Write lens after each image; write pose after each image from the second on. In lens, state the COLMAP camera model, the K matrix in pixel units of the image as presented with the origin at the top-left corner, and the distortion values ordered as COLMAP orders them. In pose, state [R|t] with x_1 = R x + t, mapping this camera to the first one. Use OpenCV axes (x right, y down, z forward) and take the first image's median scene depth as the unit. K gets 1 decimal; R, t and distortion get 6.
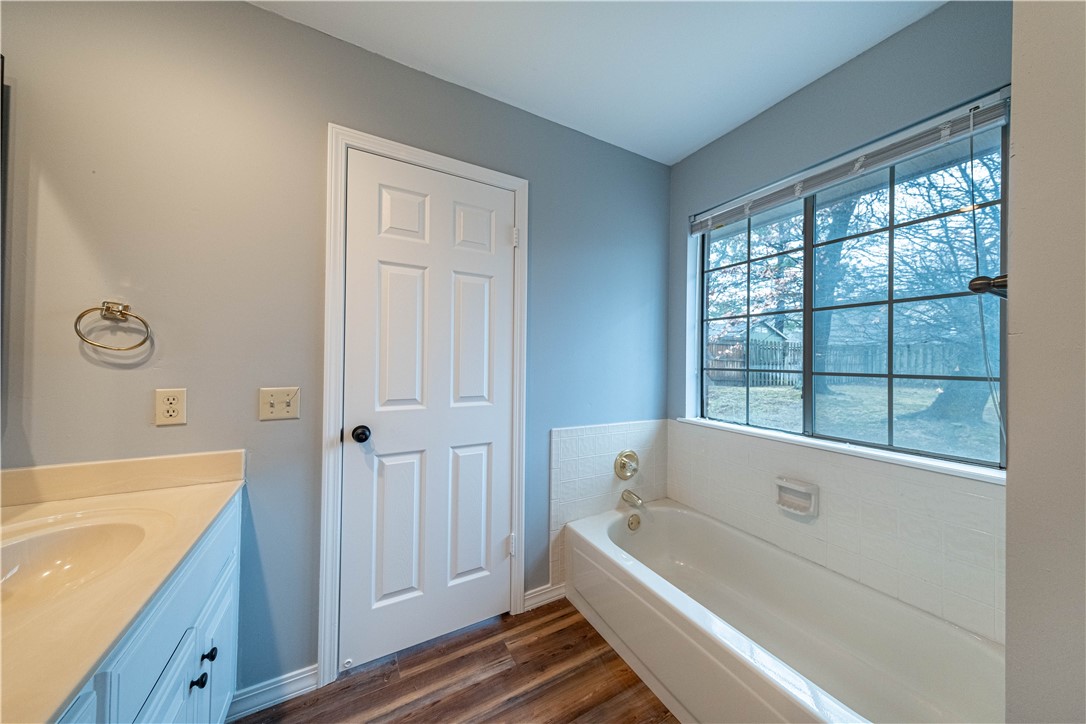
lens RADIAL K [[366.3, 0, 543.8], [0, 366.3, 359.3], [0, 0, 1]] dist [0.013076, -0.000678]
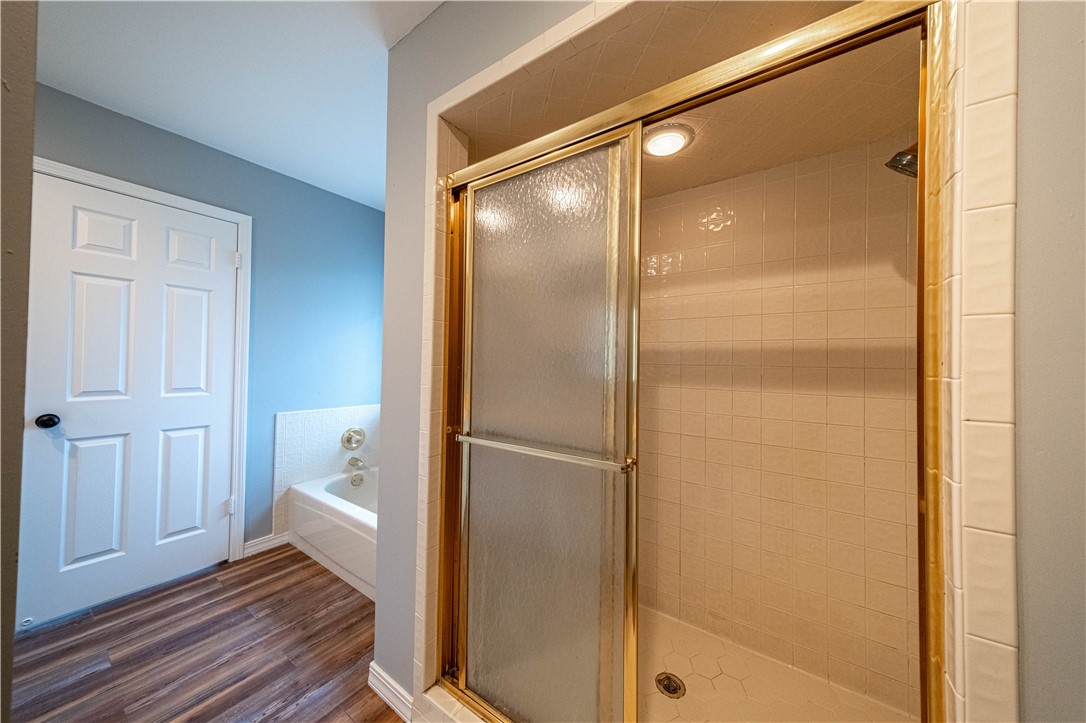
lens RADIAL K [[366.3, 0, 545.1], [0, 366.3, 359.5], [0, 0, 1]] dist [0.013076, -0.000678]
pose [[0.893851, 0.007652, 0.448298, 0.307642], [-0.007615, 0.999969, -0.001884, -0.000729], [-0.448299, -0.001730, 0.893882, -0.621033]]
